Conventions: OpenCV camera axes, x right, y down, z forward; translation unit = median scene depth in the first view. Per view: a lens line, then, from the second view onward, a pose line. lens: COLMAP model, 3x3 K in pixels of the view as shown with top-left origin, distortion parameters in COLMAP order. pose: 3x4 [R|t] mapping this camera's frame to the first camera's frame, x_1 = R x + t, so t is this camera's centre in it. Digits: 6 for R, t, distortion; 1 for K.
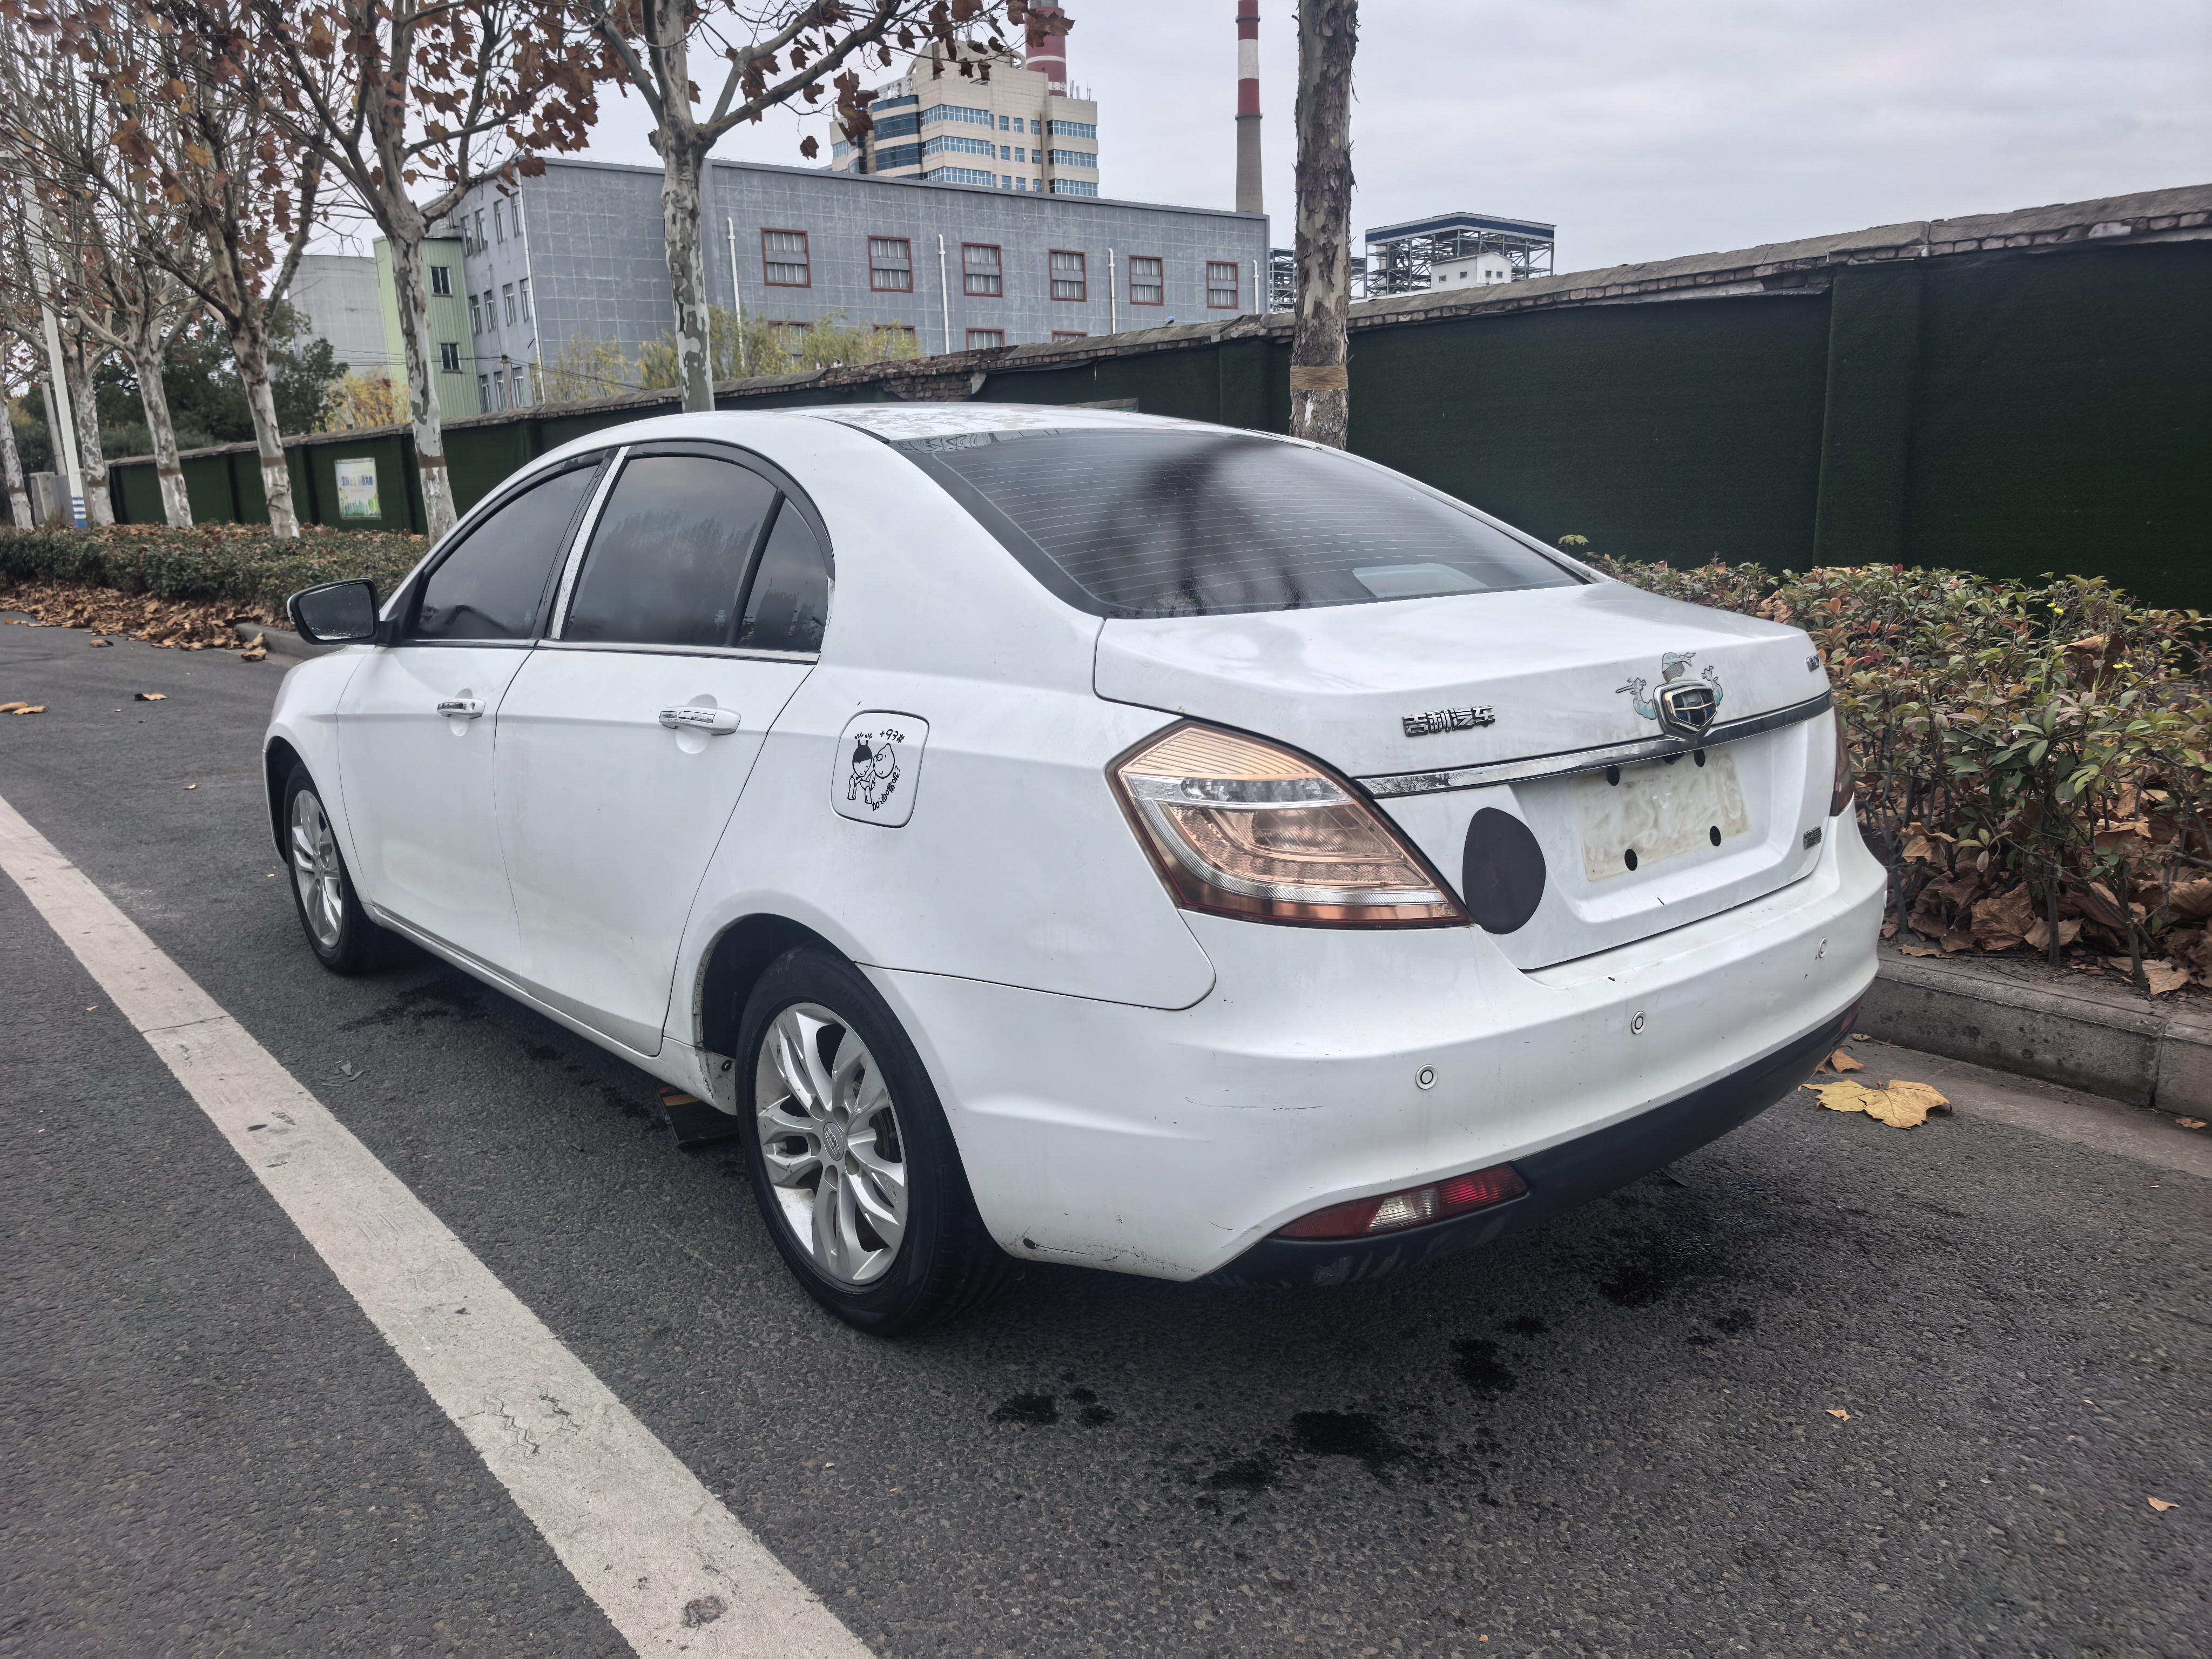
lens RADIAL K [[1601.0, 0, 1106.0], [0, 1601.0, 829.5], [0, 0, 1]] dist [0.039582, -0.058156]
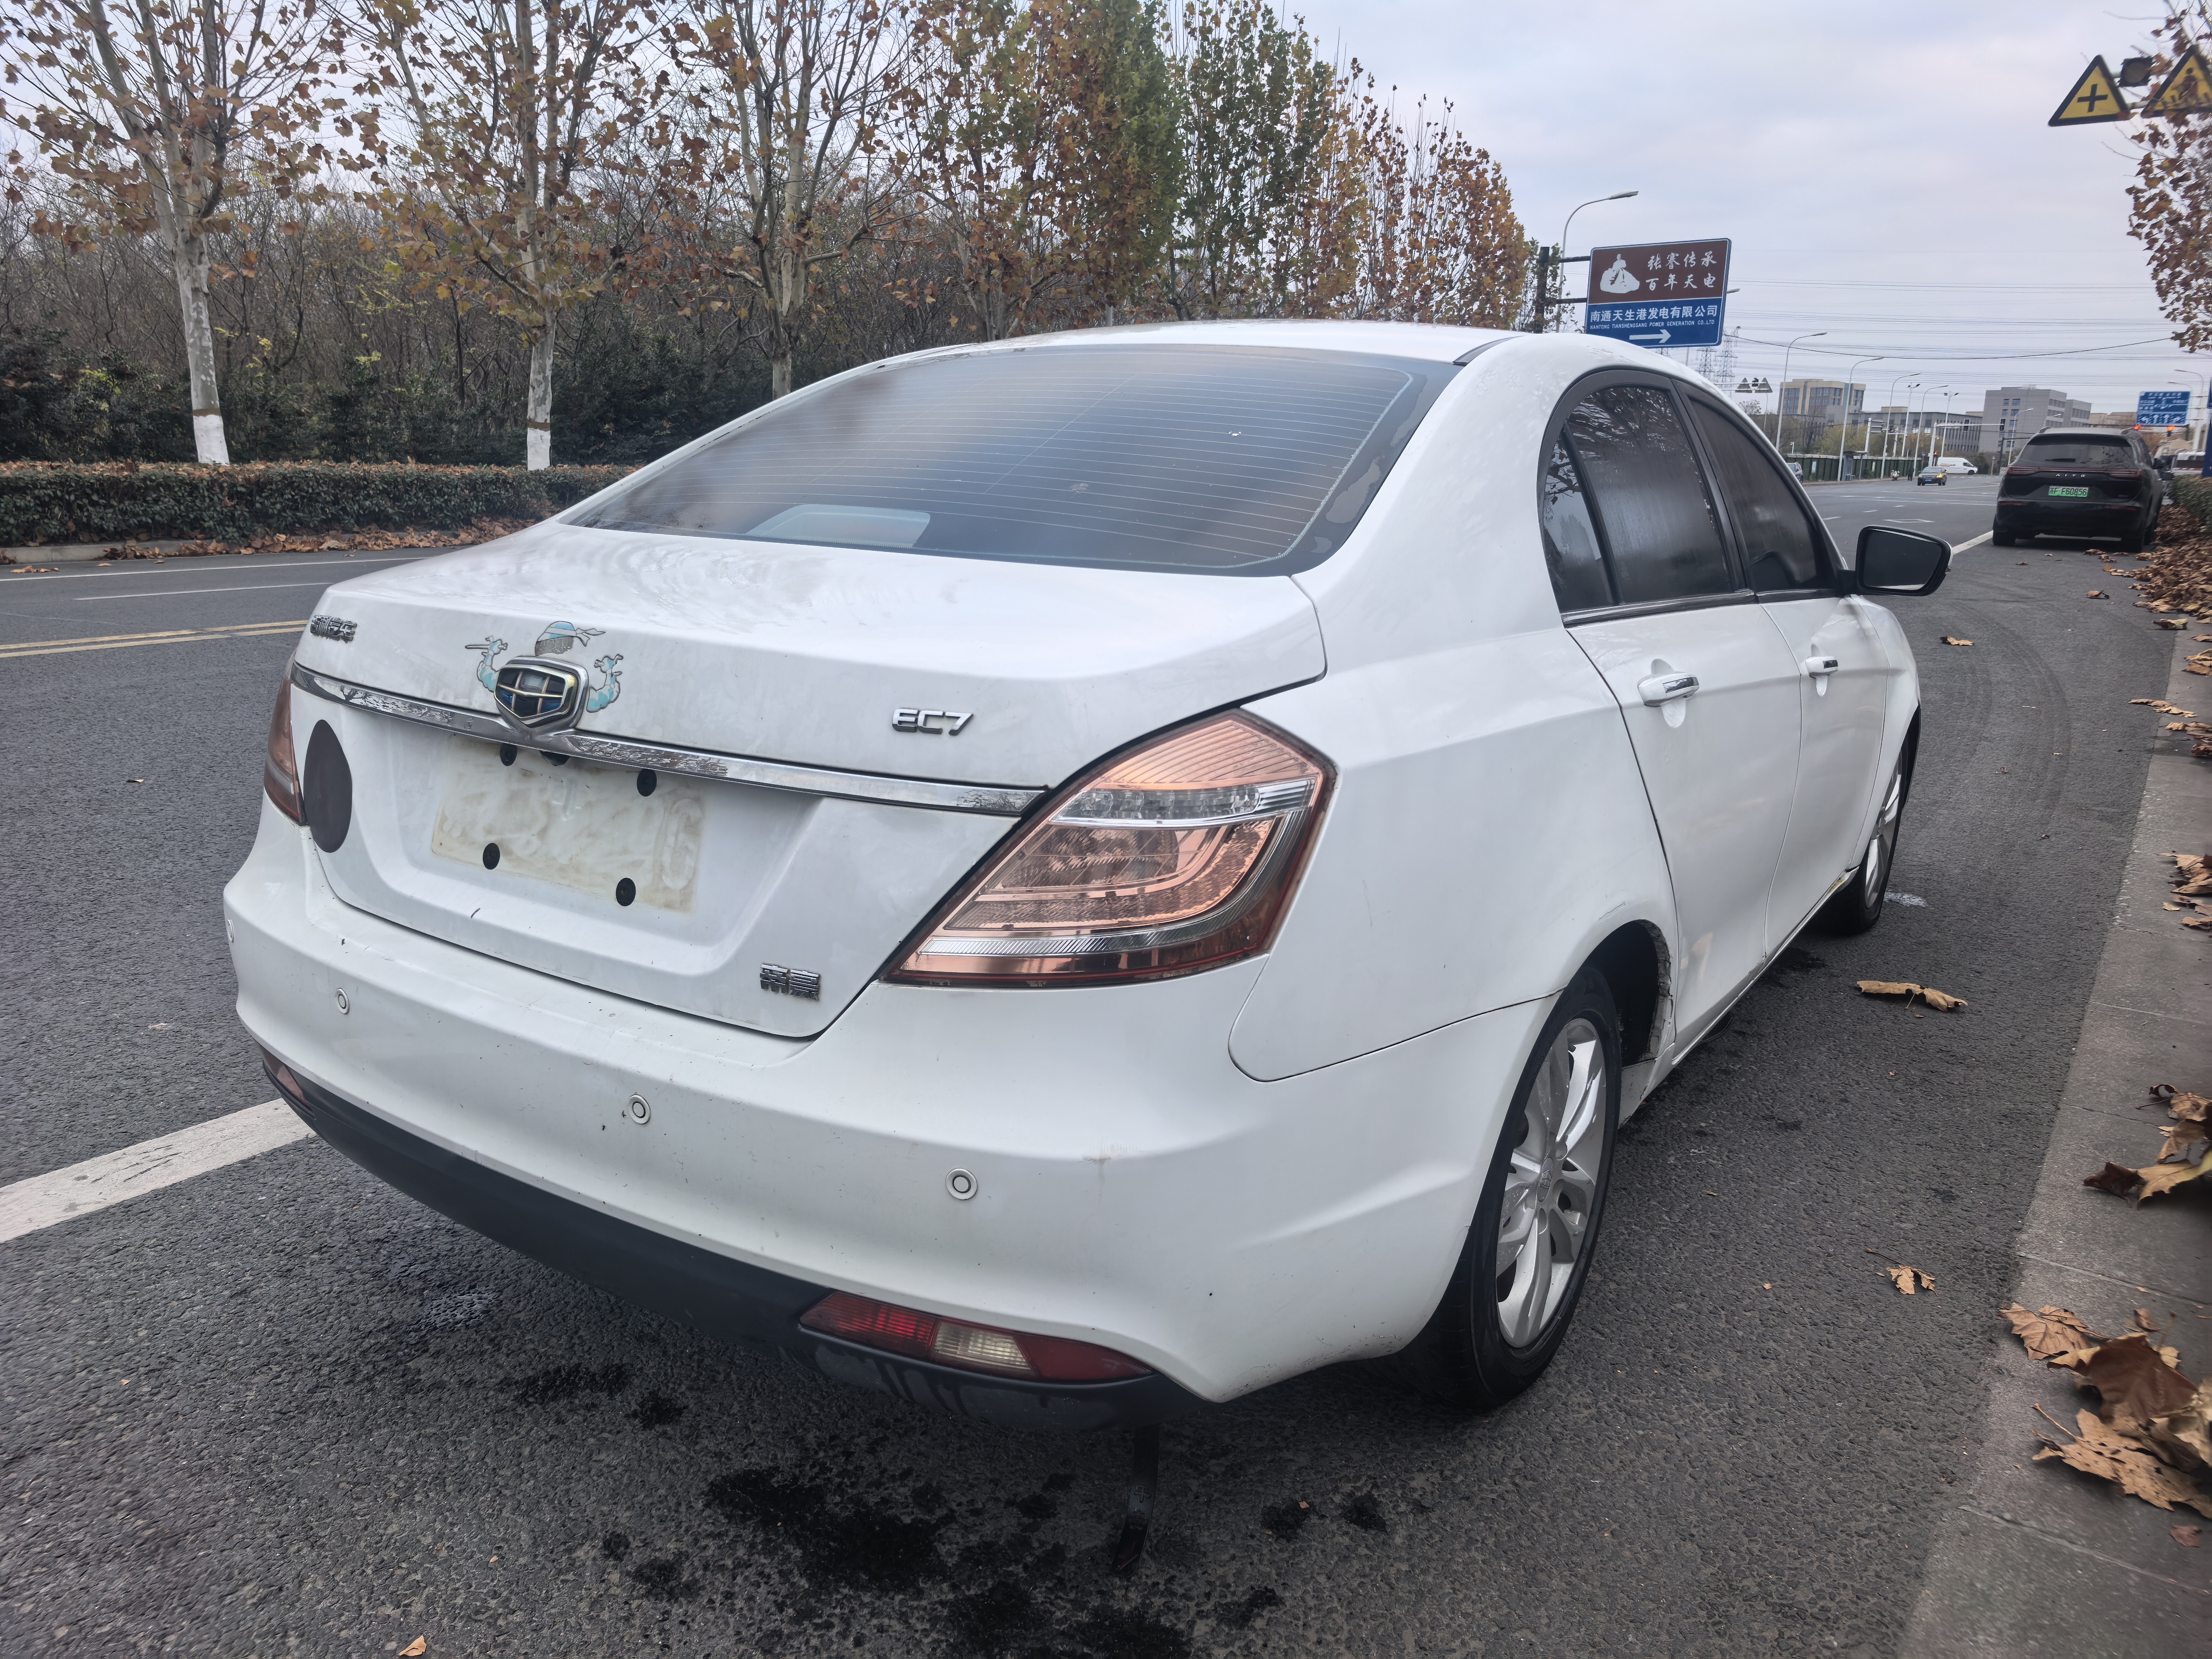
lens RADIAL K [[1611.2, 0, 1106.0], [0, 1611.2, 829.5], [0, 0, 1]] dist [0.046255, -0.059870]
pose [[0.249256, 0.248199, -0.936092, 0.262164], [-0.223756, 0.955206, 0.193686, -0.050247], [0.942234, 0.161179, 0.293627, 0.232954]]
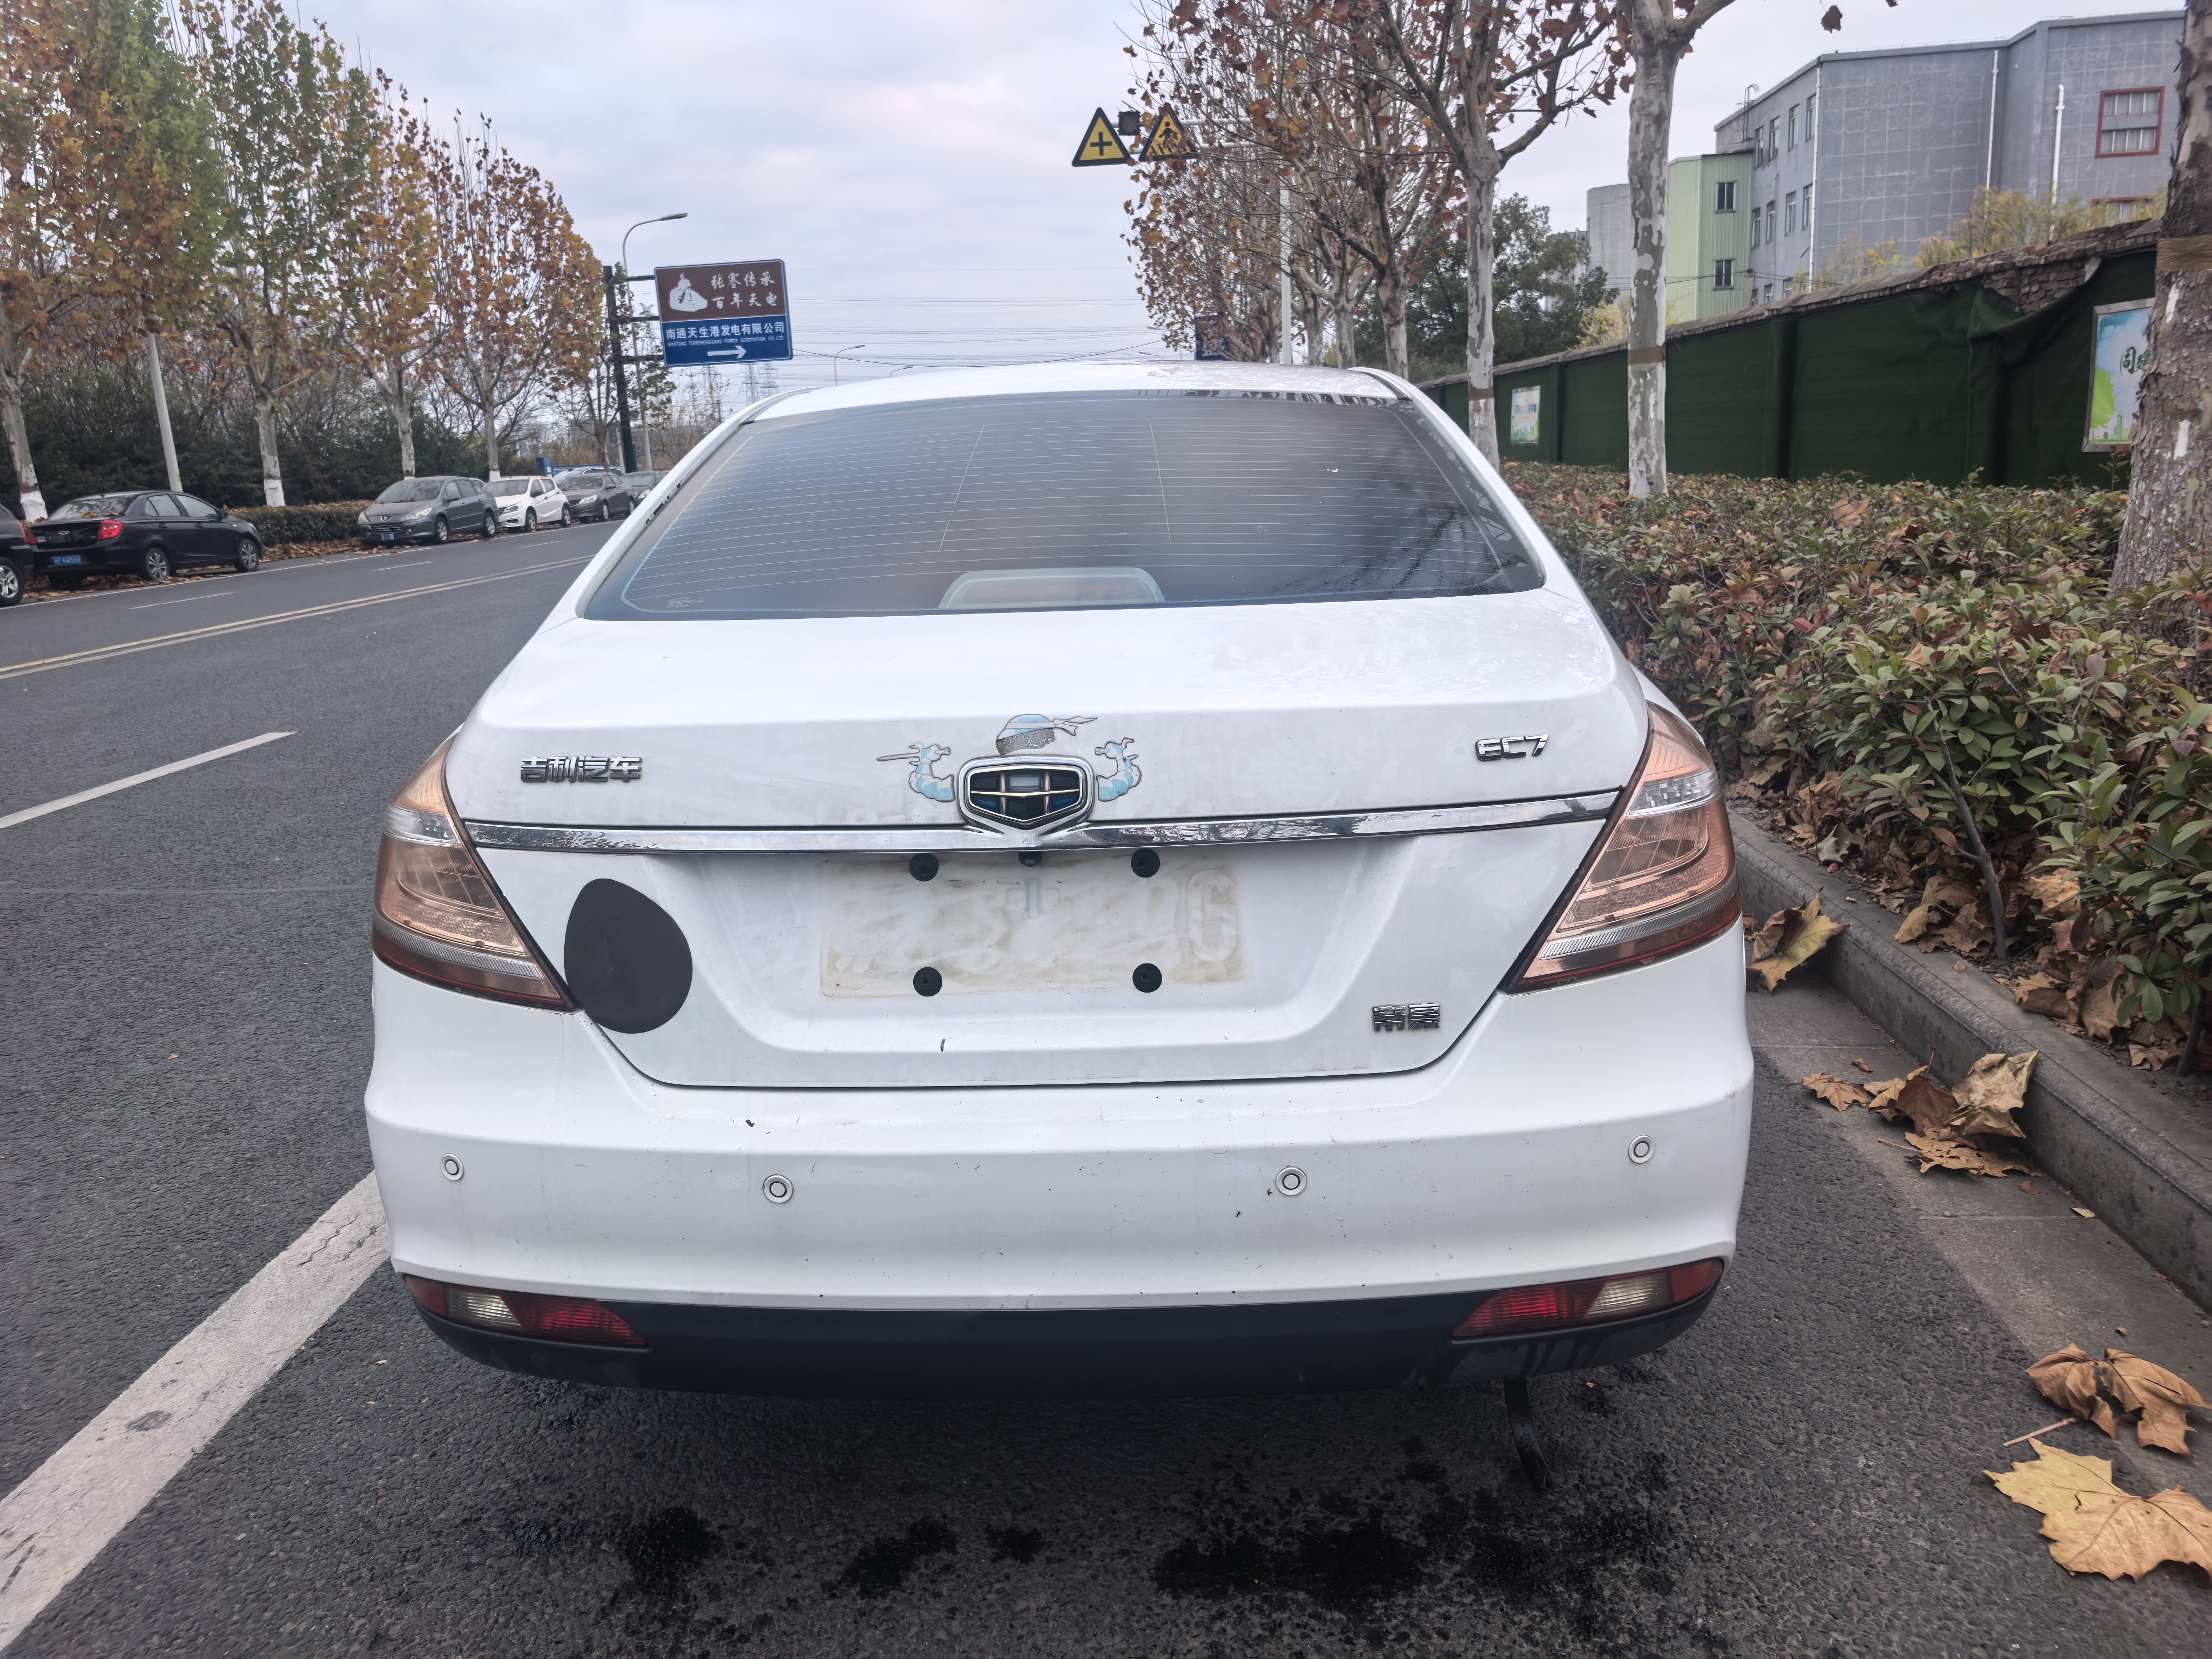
lens RADIAL K [[1610.3, 0, 1114.4], [0, 1610.3, 797.3], [0, 0, 1]] dist [0.034556, -0.047736]
pose [[0.725538, 0.135751, -0.674660, 0.196599], [-0.115600, 0.990462, 0.074977, -0.029541], [0.678403, 0.023592, 0.734311, 0.111602]]
